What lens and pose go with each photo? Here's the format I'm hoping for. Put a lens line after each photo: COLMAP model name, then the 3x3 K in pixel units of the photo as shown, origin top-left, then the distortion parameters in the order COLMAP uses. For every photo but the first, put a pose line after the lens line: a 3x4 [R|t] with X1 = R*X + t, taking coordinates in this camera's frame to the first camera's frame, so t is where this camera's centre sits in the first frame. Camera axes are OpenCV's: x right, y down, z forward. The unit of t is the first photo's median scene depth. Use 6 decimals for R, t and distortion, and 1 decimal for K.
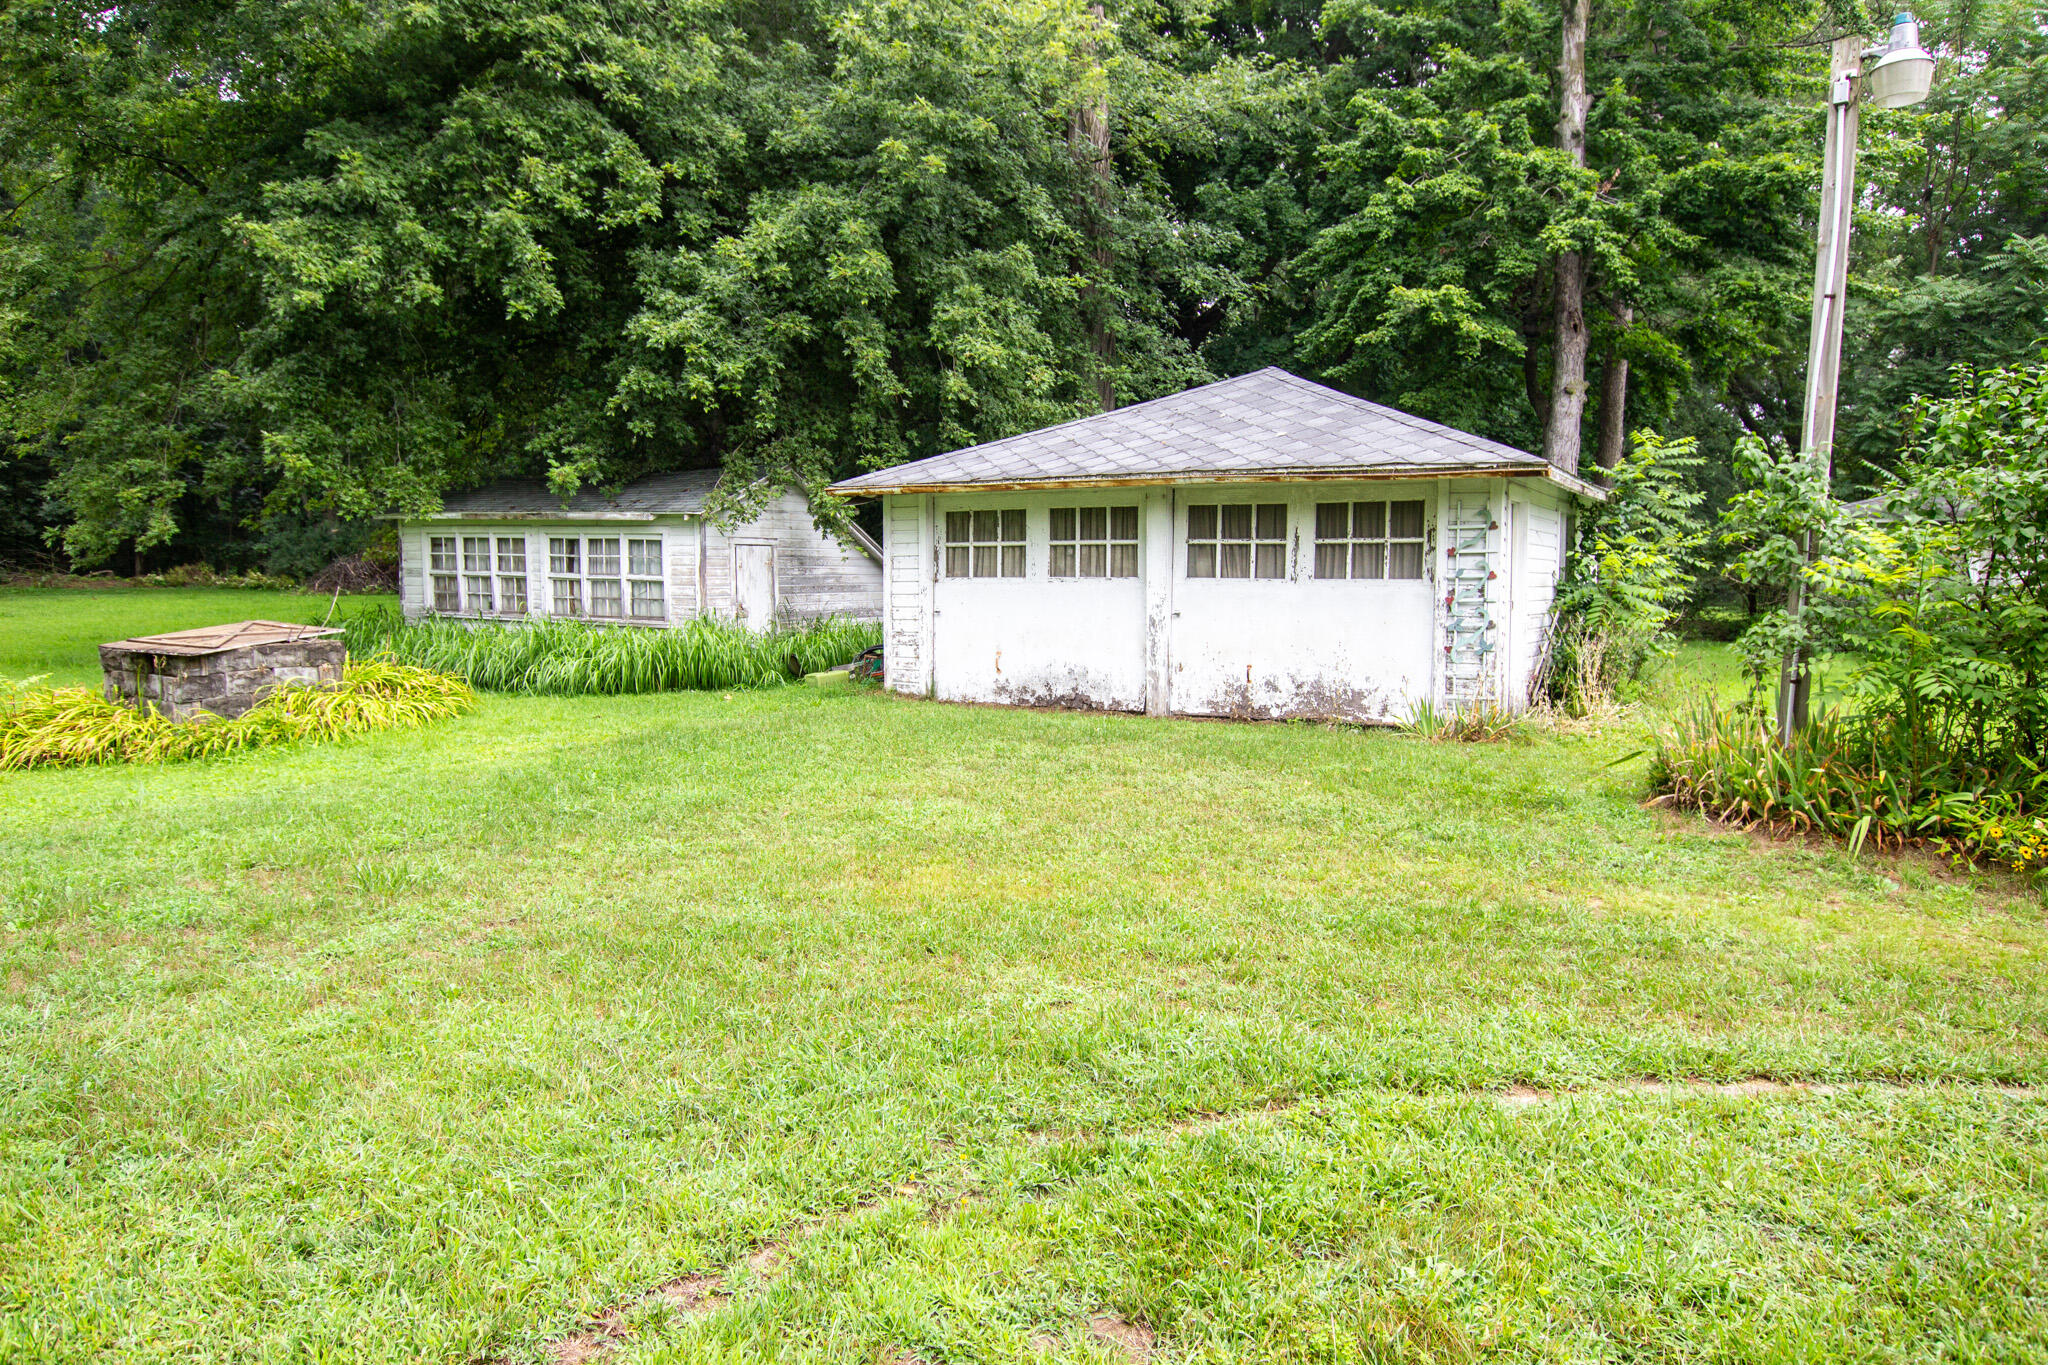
lens RADIAL K [[1359.6, 0, 1023.3], [0, 1359.6, 686.9], [0, 0, 1]] dist [-0.009125, -0.000131]
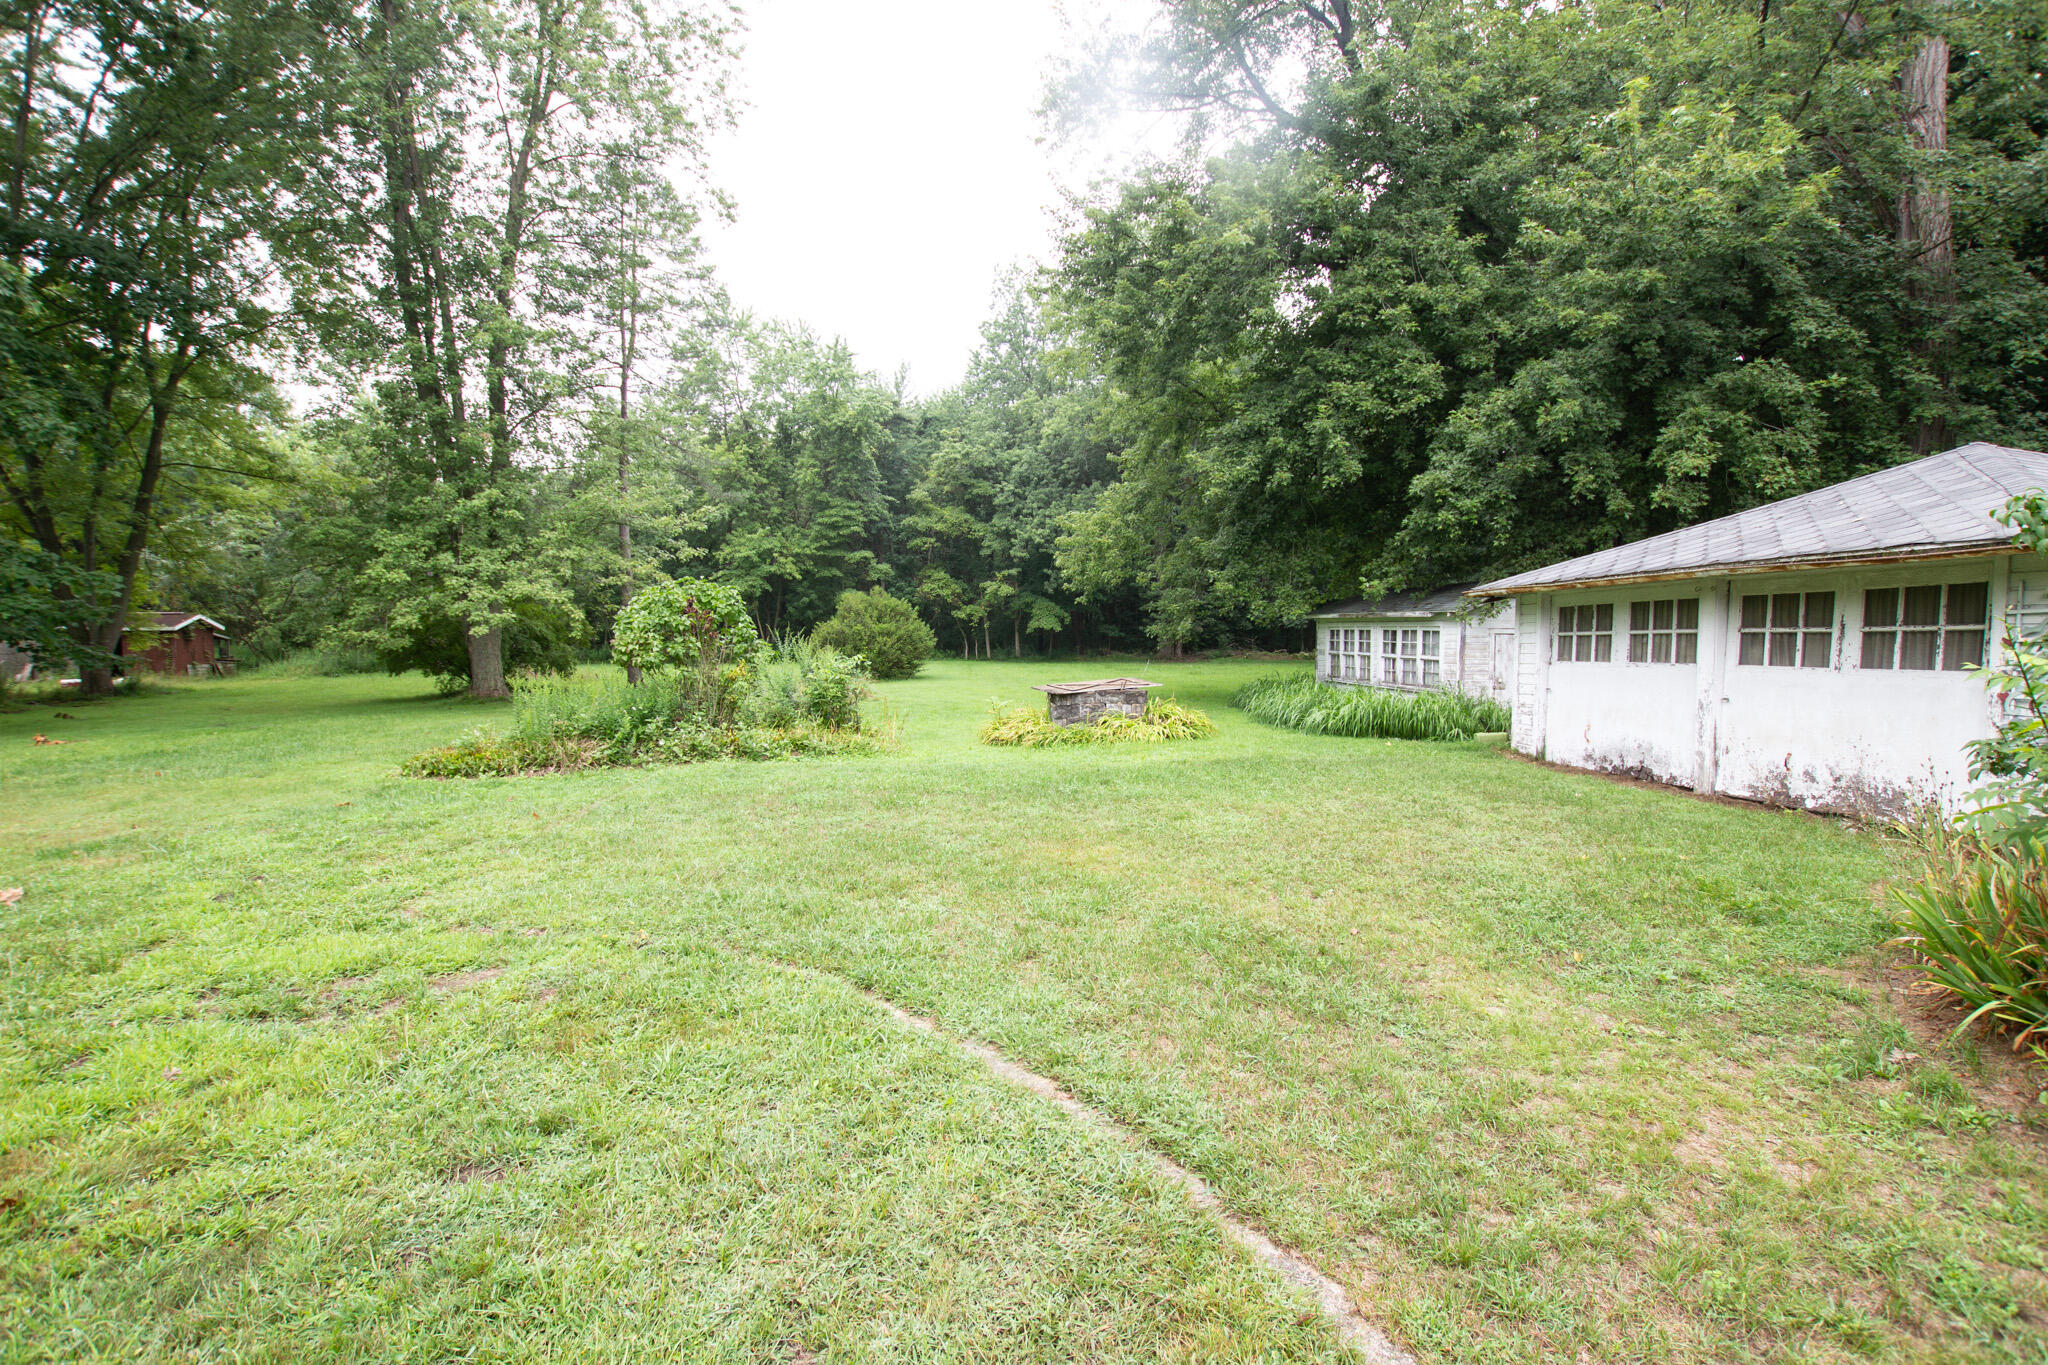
lens RADIAL K [[945.8, 0, 1022.5], [0, 945.8, 681.3], [0, 0, 1]] dist [-0.027226, 0.000405]
pose [[0.598884, 0.034026, -0.800112, 0.343646], [-0.076519, 0.996957, -0.014878, -0.014215], [0.797171, 0.070134, 0.599666, 0.128647]]
